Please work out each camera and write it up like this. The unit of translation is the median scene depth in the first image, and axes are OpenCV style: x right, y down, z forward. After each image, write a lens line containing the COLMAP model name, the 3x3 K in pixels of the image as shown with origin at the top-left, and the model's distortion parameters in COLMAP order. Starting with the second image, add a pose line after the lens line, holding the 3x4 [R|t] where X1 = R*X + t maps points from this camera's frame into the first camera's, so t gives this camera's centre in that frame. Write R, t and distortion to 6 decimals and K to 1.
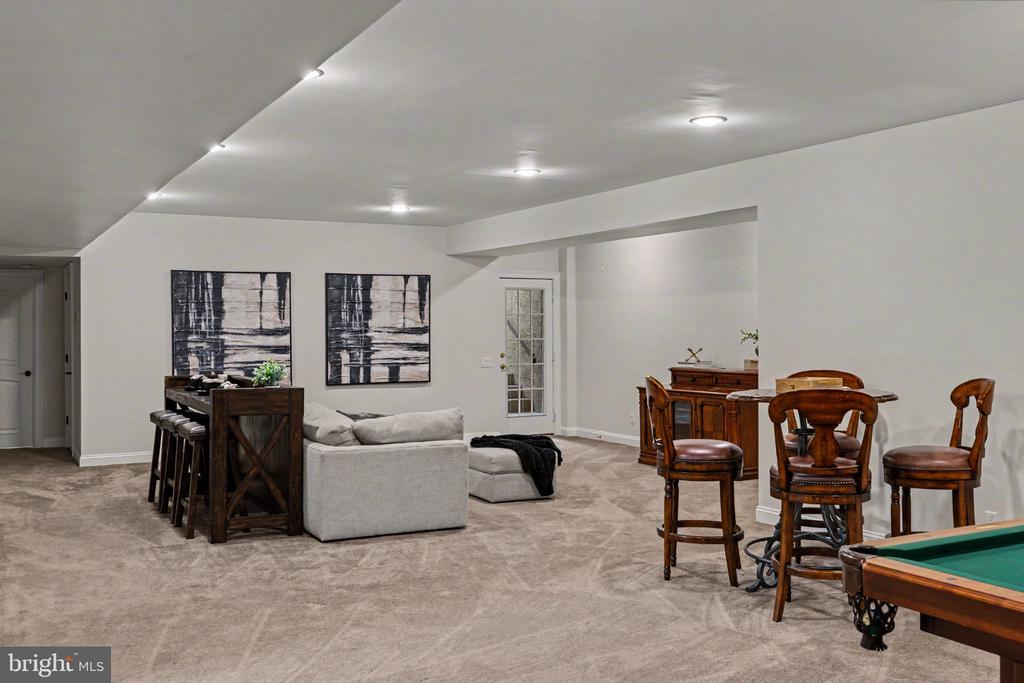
lens RADIAL K [[1013.5, 0, 507.8], [0, 1013.5, 340.3], [0, 0, 1]] dist [0.009601, 0.000000]
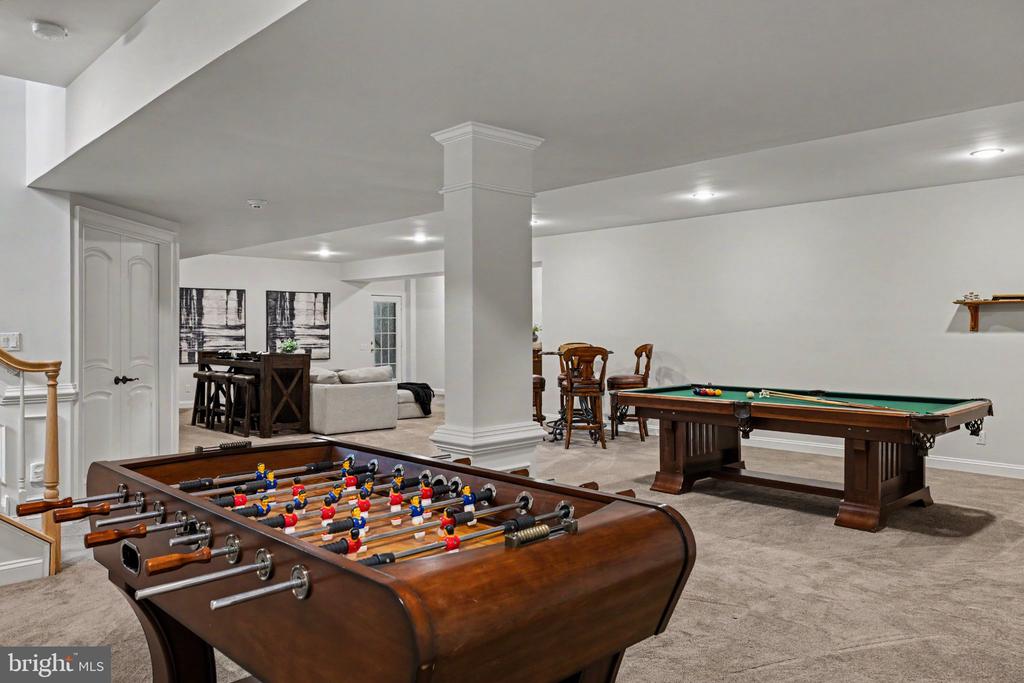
lens RADIAL K [[732.4, 0, 513.2], [0, 732.4, 338.7], [0, 0, 1]] dist [0.009187, 0.001127]
pose [[0.963720, 0.000512, 0.266913, -0.117587], [0.000078, 0.999998, -0.002200, 0.012672], [-0.266914, 0.002141, 0.963718, -0.225916]]
